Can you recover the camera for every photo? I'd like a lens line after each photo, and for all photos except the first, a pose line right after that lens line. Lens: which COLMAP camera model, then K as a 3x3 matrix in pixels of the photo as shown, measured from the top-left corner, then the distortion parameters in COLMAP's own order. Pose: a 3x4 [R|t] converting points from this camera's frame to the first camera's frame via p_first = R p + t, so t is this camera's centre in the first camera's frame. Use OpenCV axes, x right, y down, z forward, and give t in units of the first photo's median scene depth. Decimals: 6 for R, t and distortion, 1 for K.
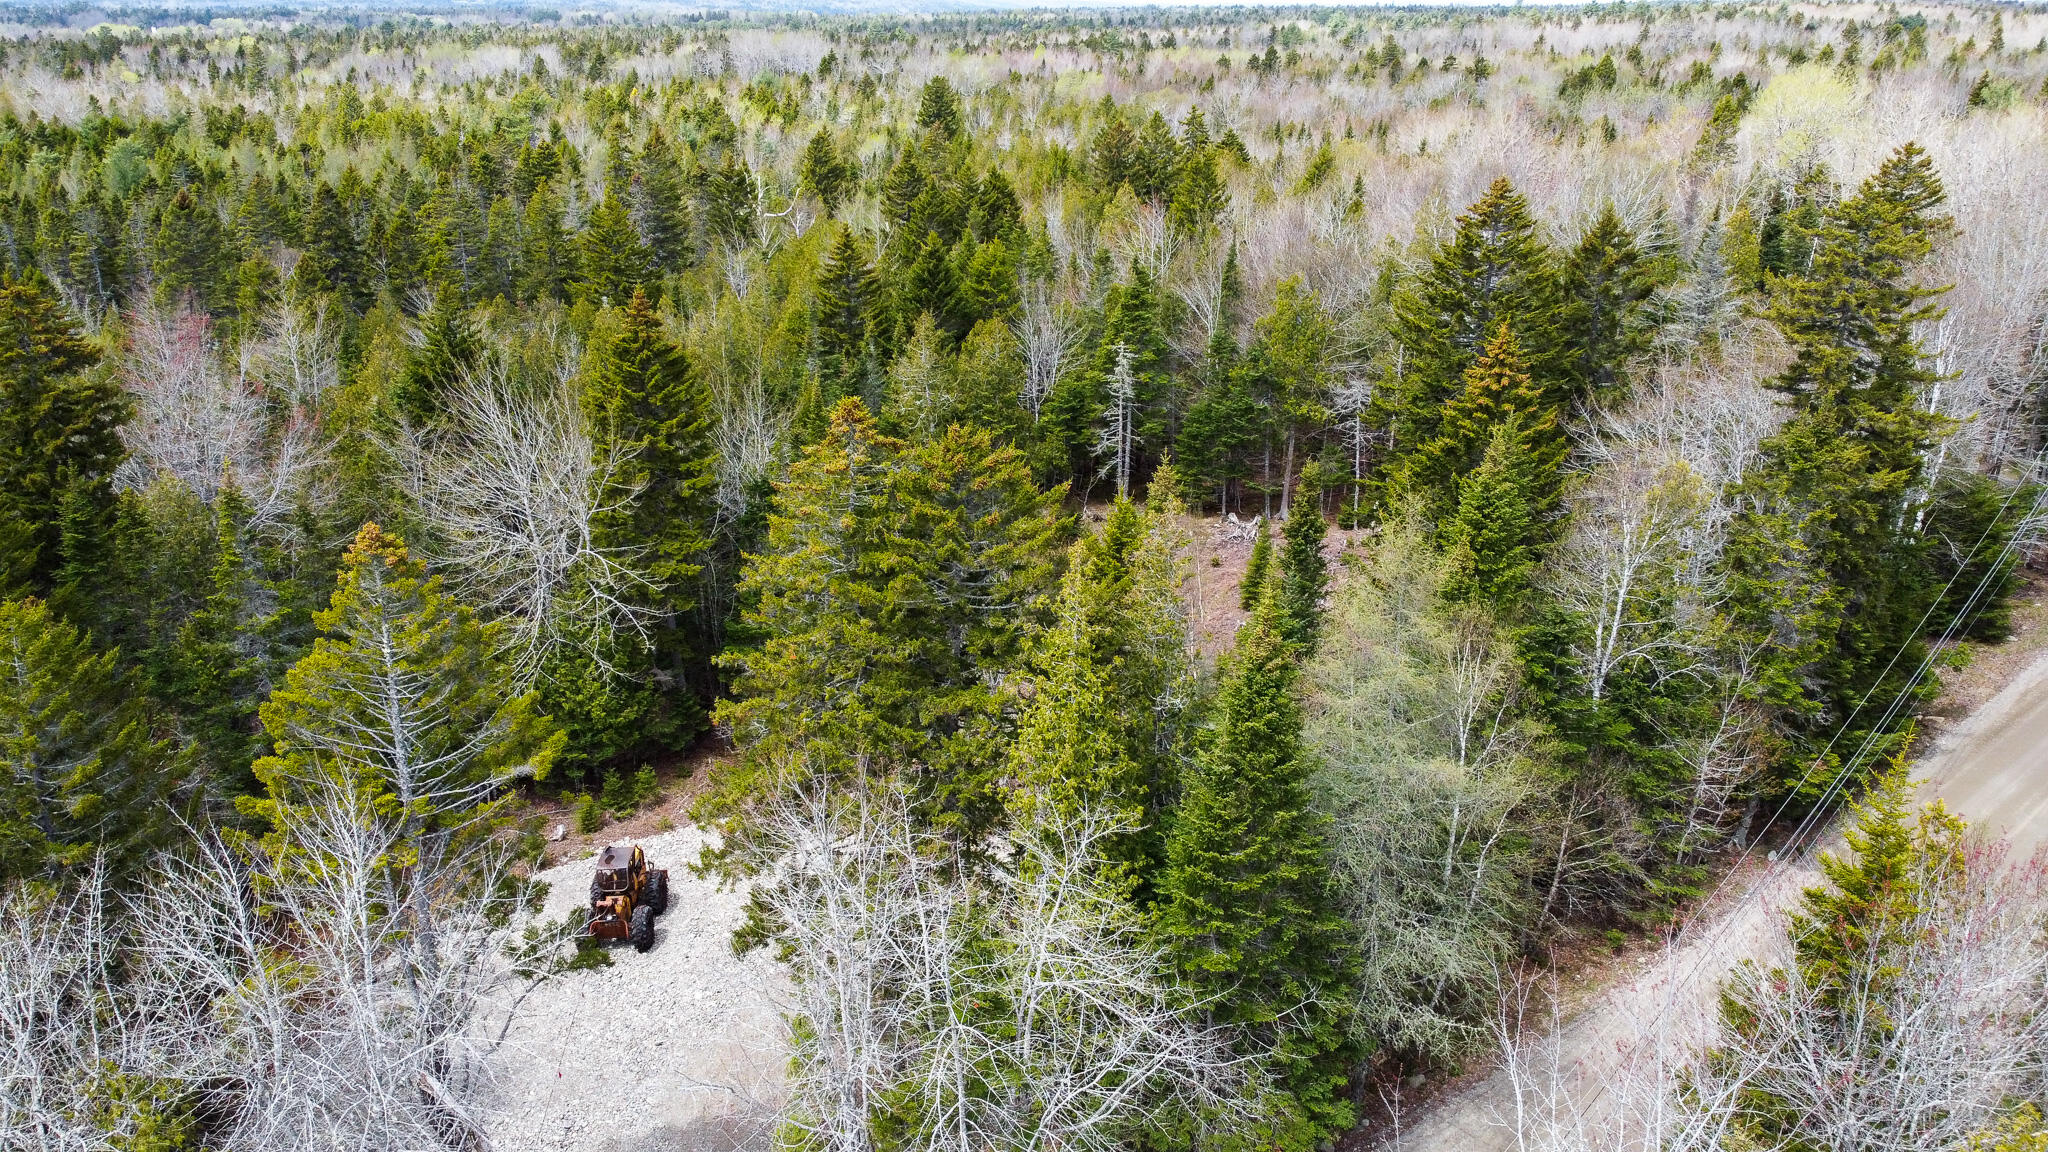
lens RADIAL K [[1556.2, 0, 1024.0], [0, 1556.2, 576.0], [0, 0, 1]] dist [0.023006, -0.041687]
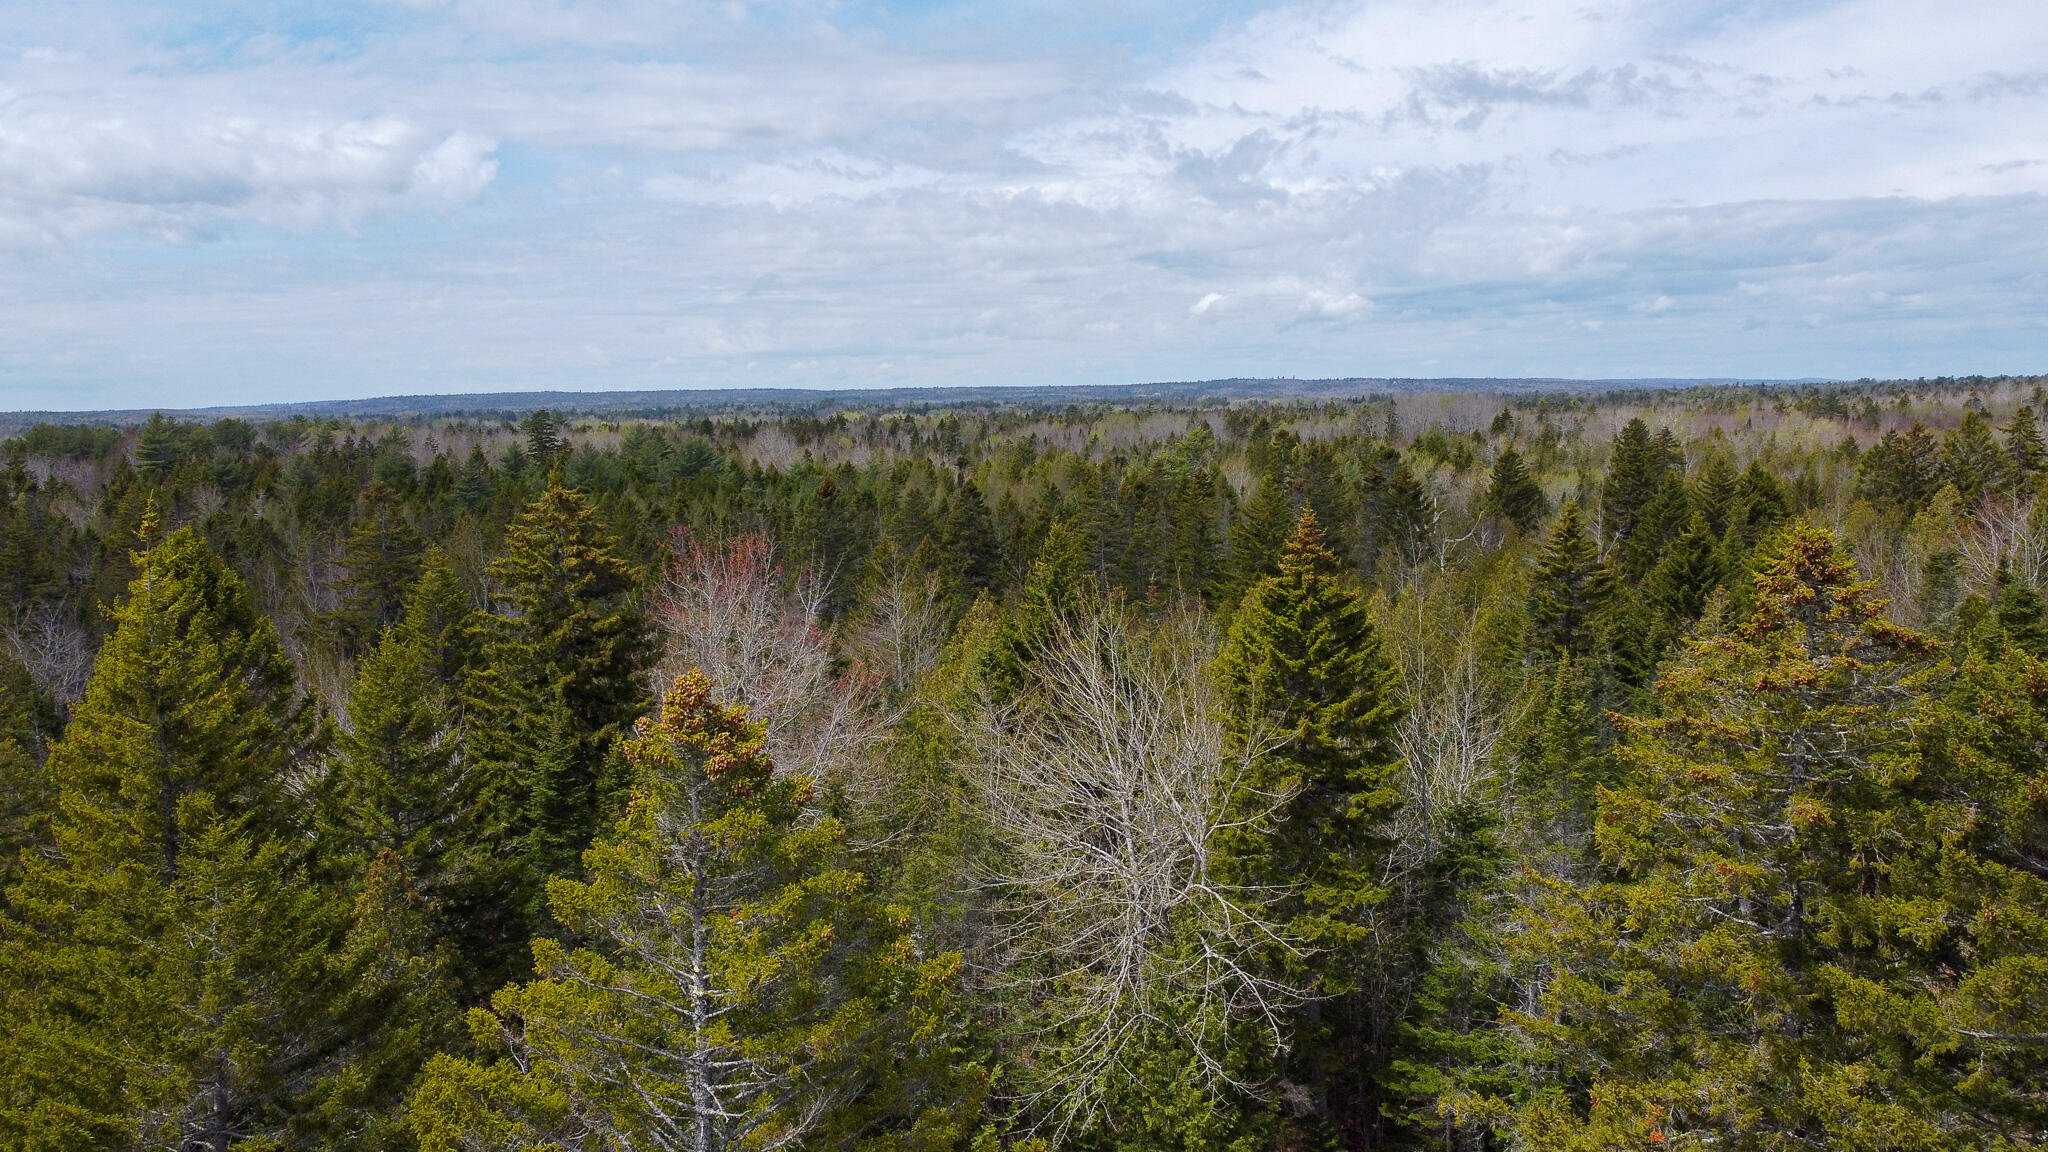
lens RADIAL K [[1492.5, 0, 1030.3], [0, 1492.5, 619.5], [0, 0, 1]] dist [-0.001875, -0.005535]
pose [[0.919440, 0.025384, -0.392410, -0.096379], [-0.114787, 0.971777, -0.206090, 0.013036], [0.376104, 0.234531, 0.896405, 0.360650]]
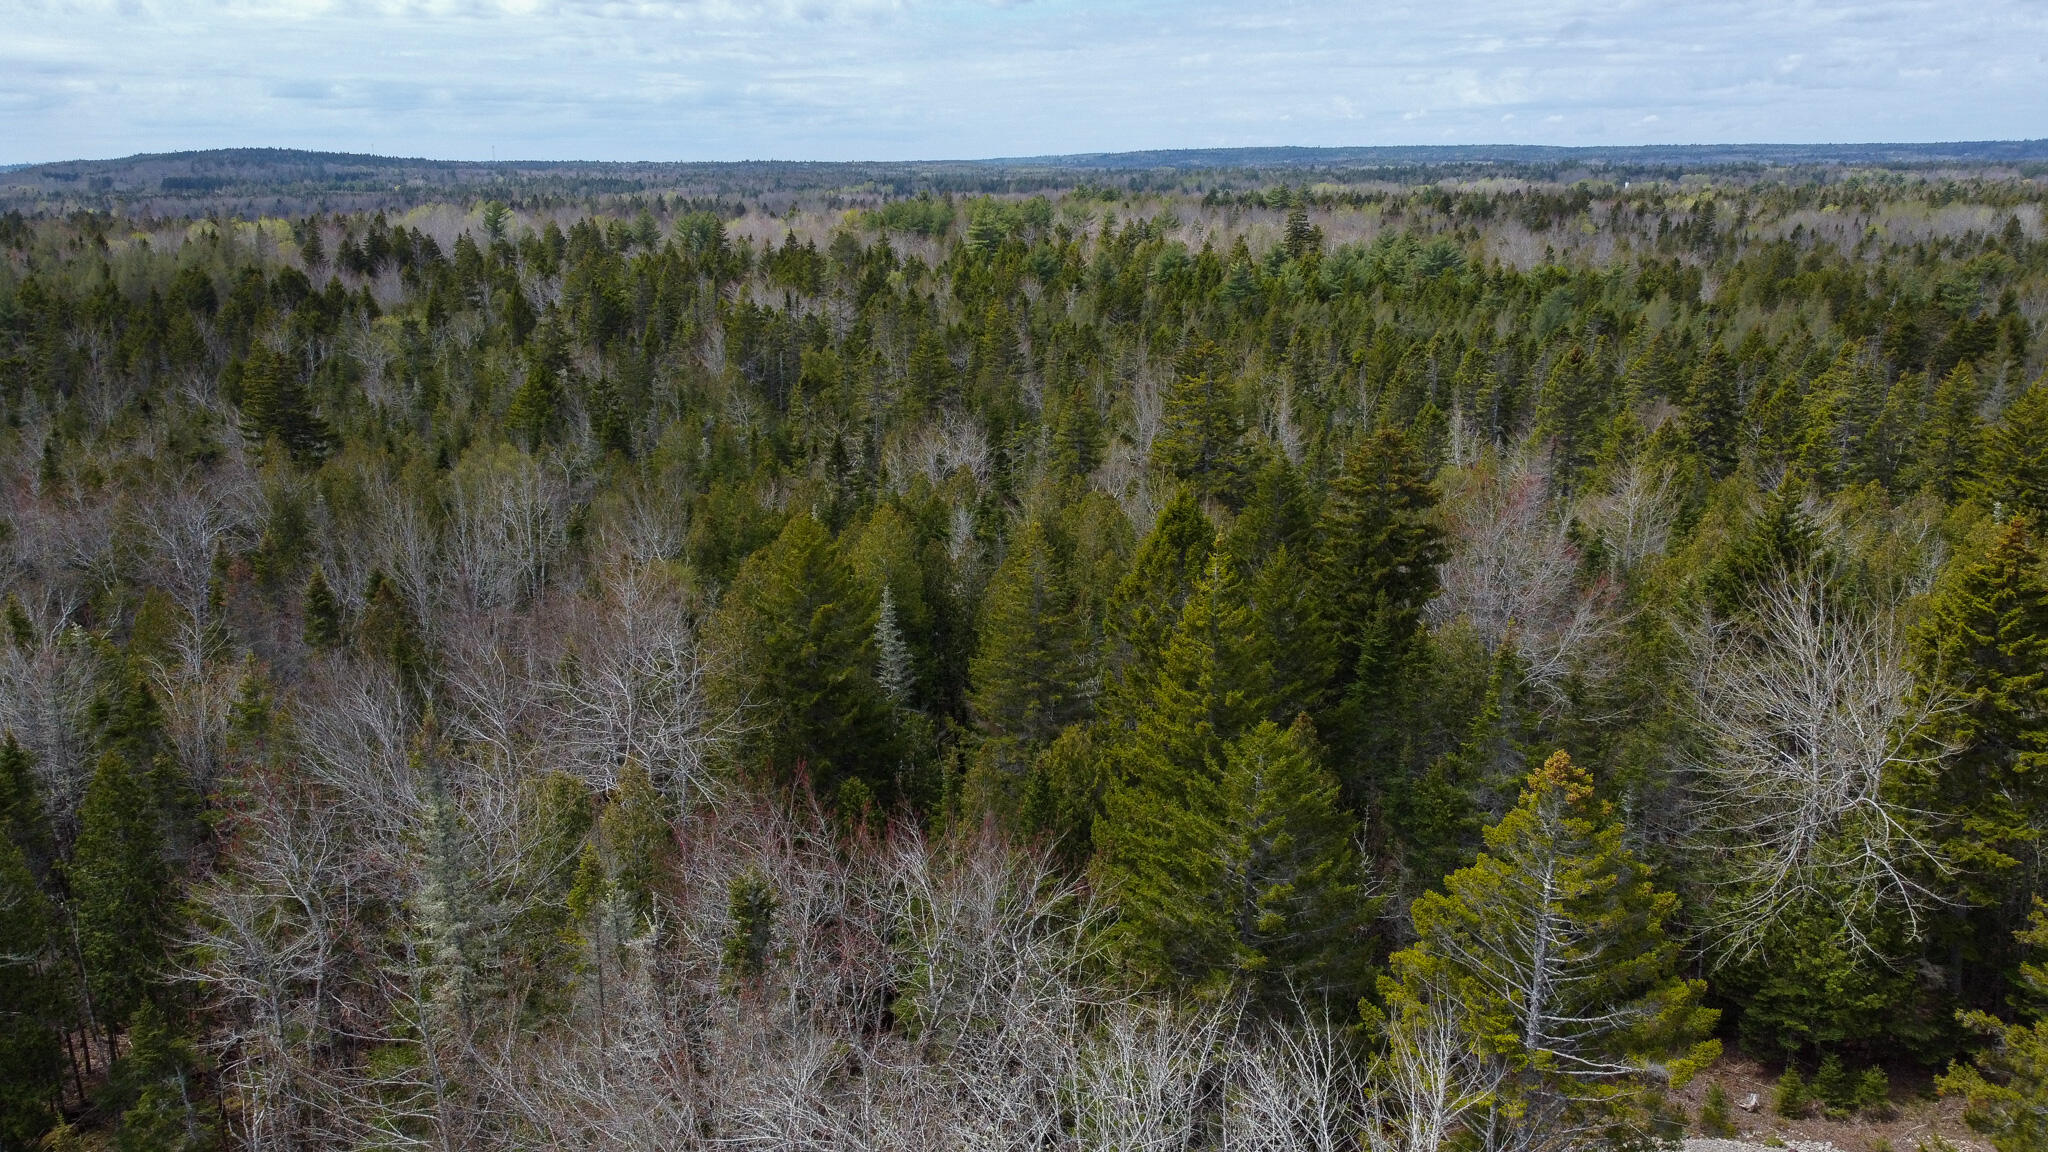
lens RADIAL K [[1533.5, 0, 1024.0], [0, 1533.5, 576.0], [0, 0, 1]] dist [-0.002496, 0.008604]
pose [[0.652529, 0.188266, -0.734004, 0.012659], [-0.248101, 0.968335, 0.027809, -0.043351], [0.715997, 0.163961, 0.678576, 0.069881]]
